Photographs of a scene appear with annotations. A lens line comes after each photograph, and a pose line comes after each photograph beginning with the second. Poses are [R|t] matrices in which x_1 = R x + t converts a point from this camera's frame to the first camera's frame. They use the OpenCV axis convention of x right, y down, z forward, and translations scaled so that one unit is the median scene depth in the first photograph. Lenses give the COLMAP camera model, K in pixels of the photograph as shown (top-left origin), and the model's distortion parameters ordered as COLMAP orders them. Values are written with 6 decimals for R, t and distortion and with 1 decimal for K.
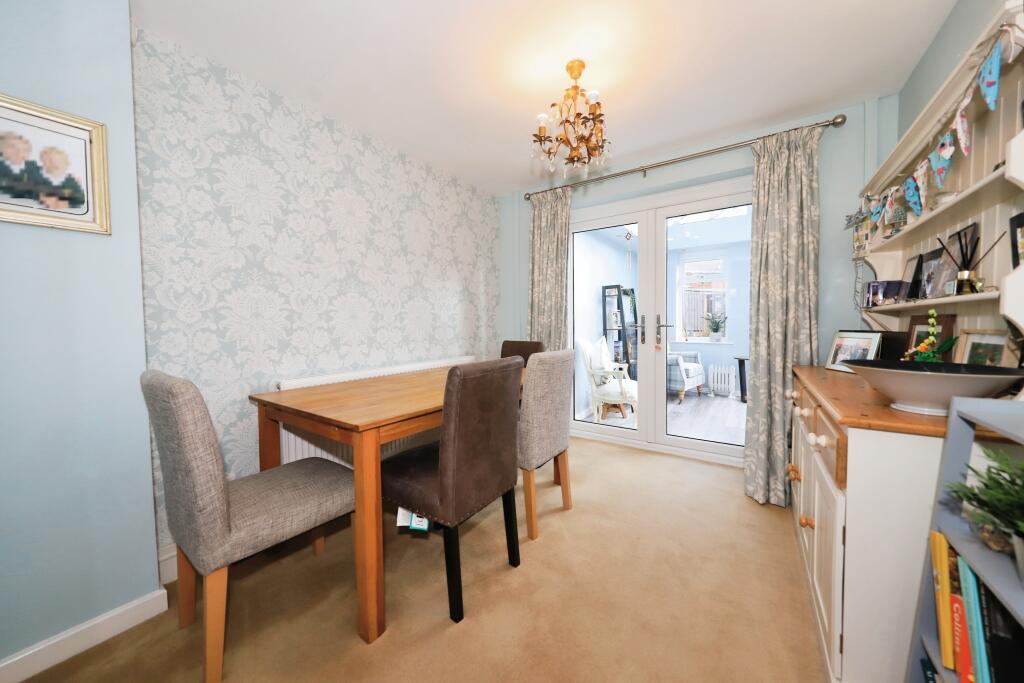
lens RADIAL K [[359.7, 0, 512.1], [0, 359.7, 338.2], [0, 0, 1]] dist [-0.000171, -0.000005]
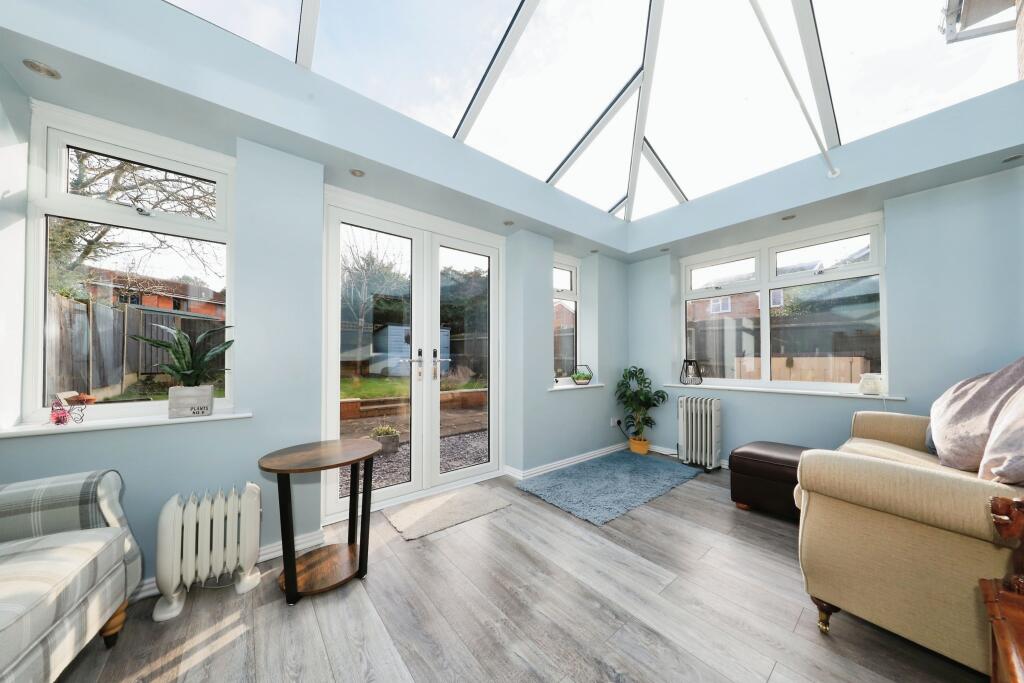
lens RADIAL K [[323.3, 0, 509.6], [0, 323.3, 355.5], [0, 0, 1]] dist [0.000180, 0.000000]
pose [[0.297197, 0.016381, 0.954676, 0.384322], [0.035878, 0.998955, -0.028310, -0.024842], [-0.954142, 0.042665, 0.296299, 0.661401]]
